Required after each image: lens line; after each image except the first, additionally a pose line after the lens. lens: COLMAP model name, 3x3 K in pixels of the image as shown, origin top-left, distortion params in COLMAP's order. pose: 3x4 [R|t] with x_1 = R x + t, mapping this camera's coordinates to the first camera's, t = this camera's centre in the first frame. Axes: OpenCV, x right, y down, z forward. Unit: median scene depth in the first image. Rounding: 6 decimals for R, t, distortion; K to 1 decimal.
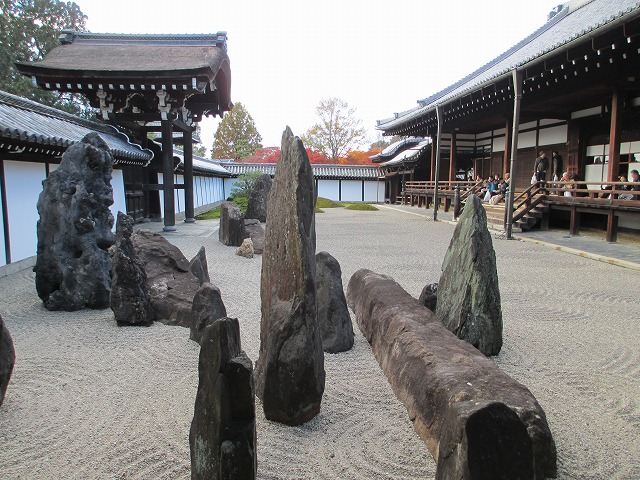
lens RADIAL K [[531.7, 0, 320.0], [0, 531.7, 240.0], [0, 0, 1]] dist [-0.110206, 0.071077]
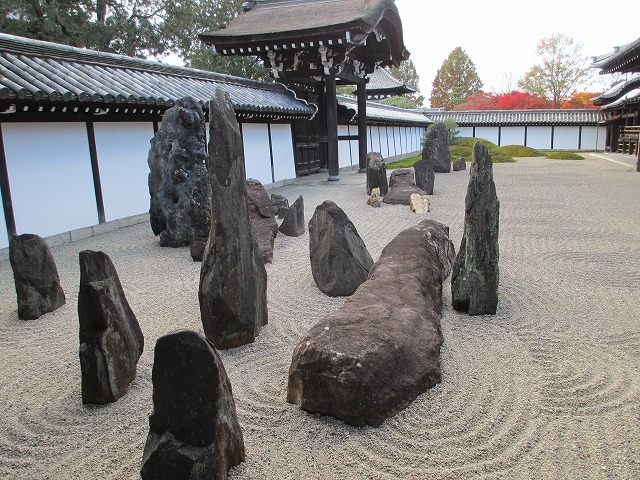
lens RADIAL K [[531.7, 0, 320.0], [0, 531.7, 240.0], [0, 0, 1]] dist [-0.110206, 0.071077]
pose [[0.912972, 0.045150, -0.405517, 0.125940], [-0.006835, 0.995412, 0.095439, -0.000149], [0.407965, -0.084361, 0.909092, 0.008586]]
